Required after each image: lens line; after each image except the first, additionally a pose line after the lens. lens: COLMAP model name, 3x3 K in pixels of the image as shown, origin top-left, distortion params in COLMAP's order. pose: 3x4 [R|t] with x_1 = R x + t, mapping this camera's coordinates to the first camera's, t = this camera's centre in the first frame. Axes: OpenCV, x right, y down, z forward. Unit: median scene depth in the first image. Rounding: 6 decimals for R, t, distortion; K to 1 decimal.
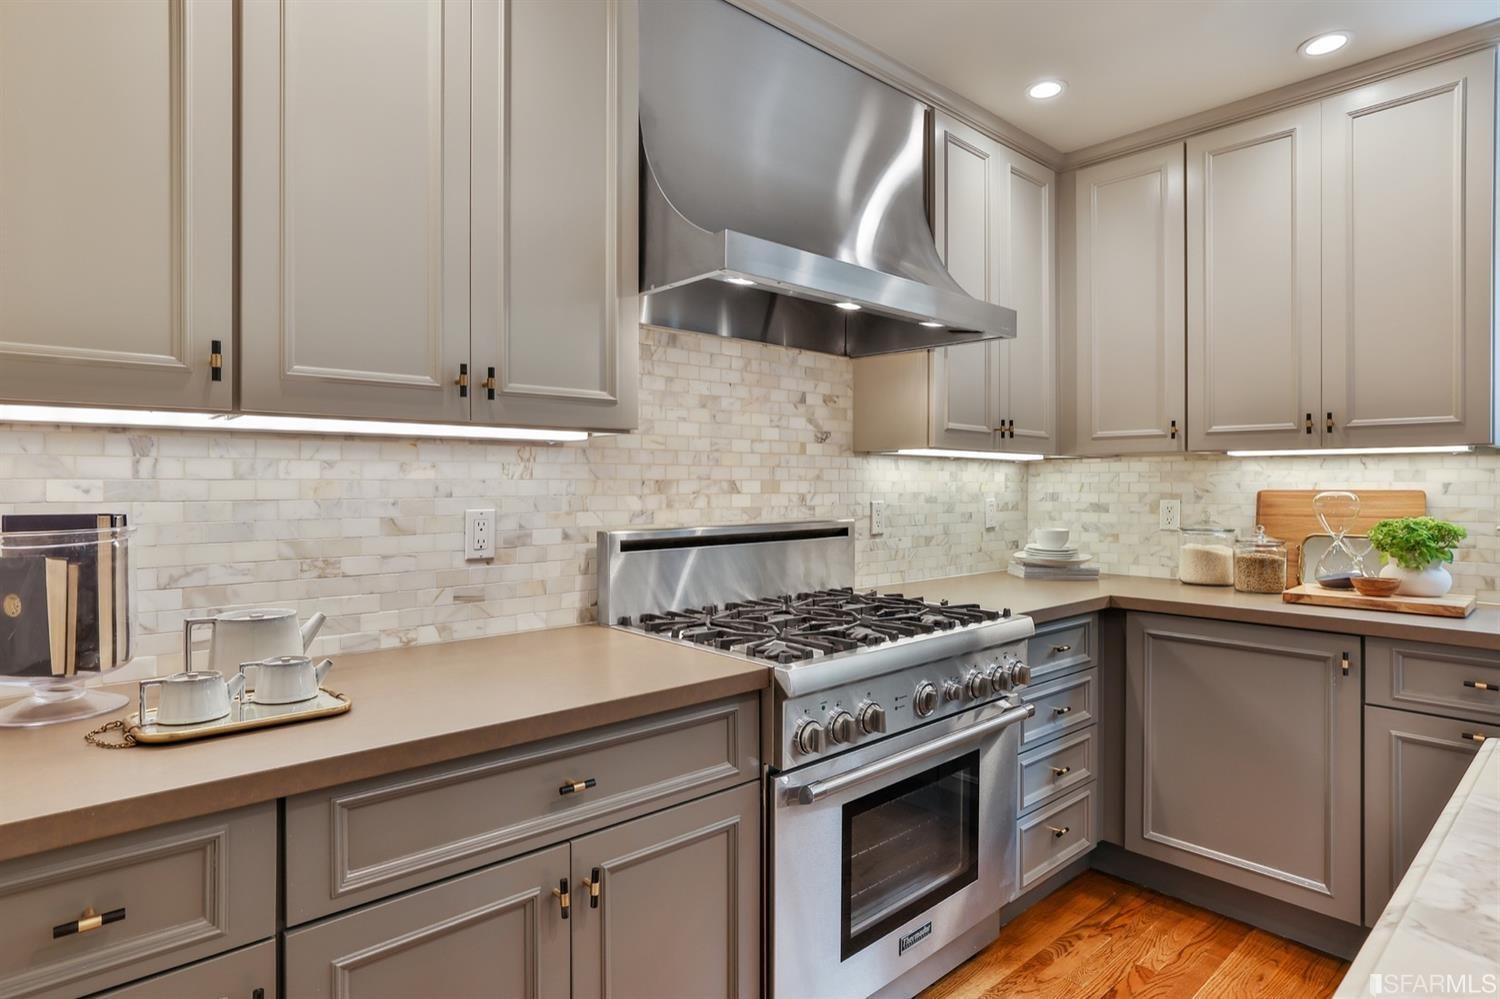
lens RADIAL K [[809.6, 0, 756.3], [0, 809.6, 490.5], [0, 0, 1]] dist [-0.018523, 0.004010]
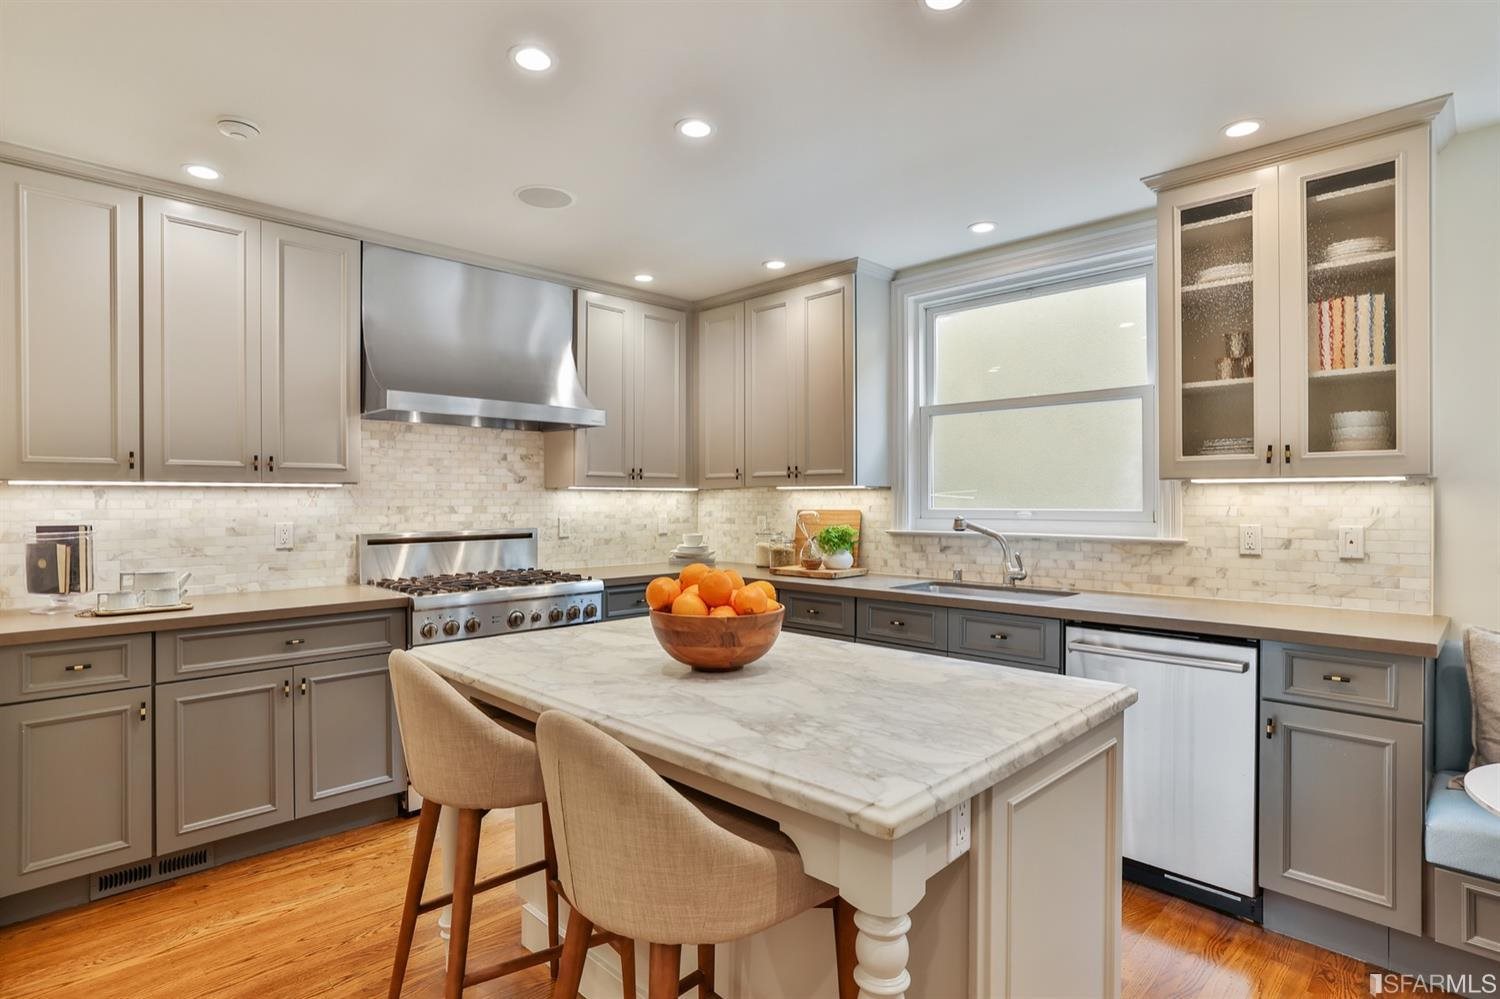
lens RADIAL K [[768.8, 0, 746.7], [0, 768.8, 505.2], [0, 0, 1]] dist [0.002189, -0.000710]
pose [[0.999261, -0.003095, 0.038316, 0.650947], [0.003122, 0.999995, -0.000658, -0.013433], [-0.038314, 0.000777, 0.999265, -0.827504]]
